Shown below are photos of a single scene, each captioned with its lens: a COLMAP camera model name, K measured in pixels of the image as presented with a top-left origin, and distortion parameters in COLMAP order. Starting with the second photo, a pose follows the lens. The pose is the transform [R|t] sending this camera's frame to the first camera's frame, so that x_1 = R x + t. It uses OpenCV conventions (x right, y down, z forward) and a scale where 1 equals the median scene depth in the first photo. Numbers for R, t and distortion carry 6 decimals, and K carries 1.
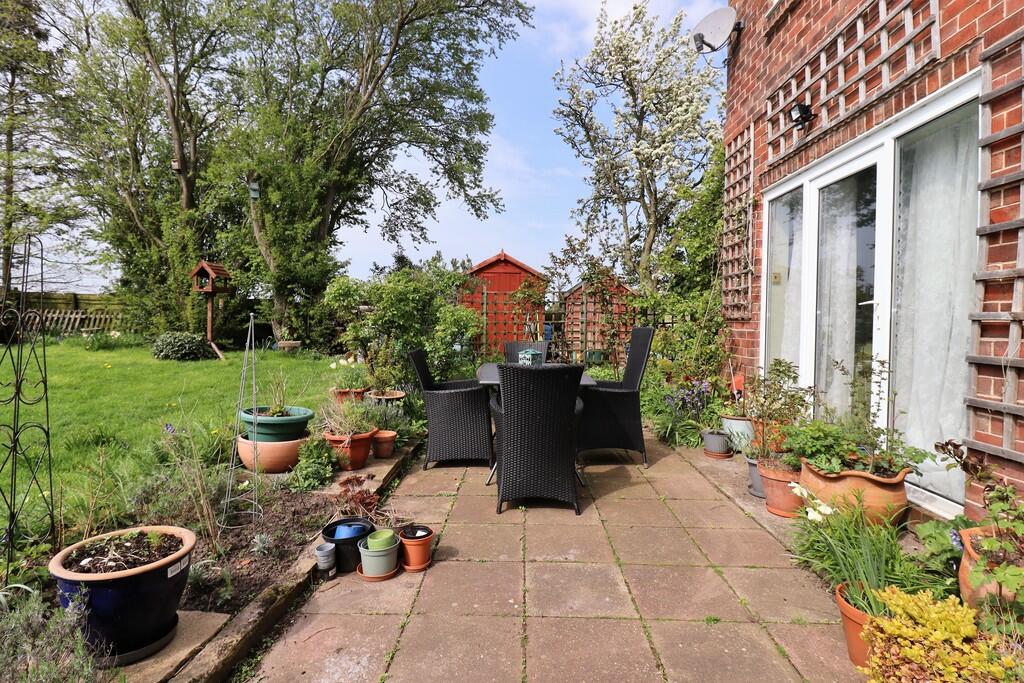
lens RADIAL K [[479.3, 0, 508.4], [0, 479.3, 336.6], [0, 0, 1]] dist [-0.009275, -0.002252]
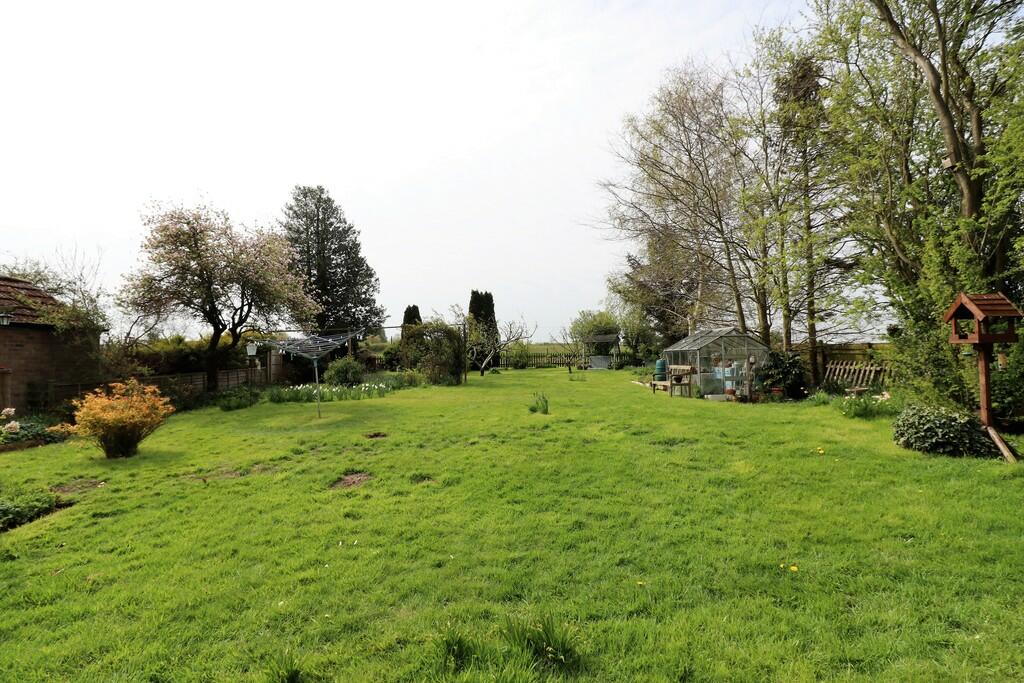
lens RADIAL K [[479.3, 0, 523.8], [0, 479.3, 327.1], [0, 0, 1]] dist [-0.009275, -0.002252]
pose [[0.086703, -0.084469, -0.992647, -0.065490], [-0.003199, 0.996370, -0.085065, -0.052126], [0.996229, 0.010551, 0.086118, 0.321419]]
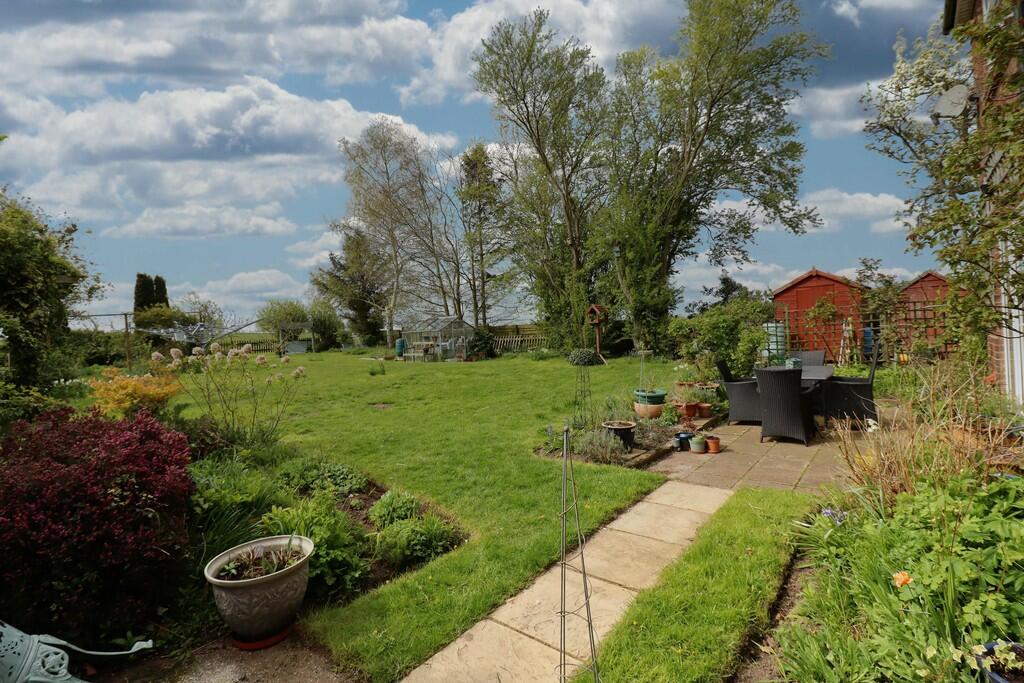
lens RADIAL K [[479.3, 0, 505.2], [0, 479.3, 338.8], [0, 0, 1]] dist [-0.009275, -0.002252]
pose [[0.767951, -0.049998, -0.638554, 0.143448], [0.054245, 0.998444, -0.012939, -0.030780], [0.638207, -0.024702, 0.769468, -0.382273]]
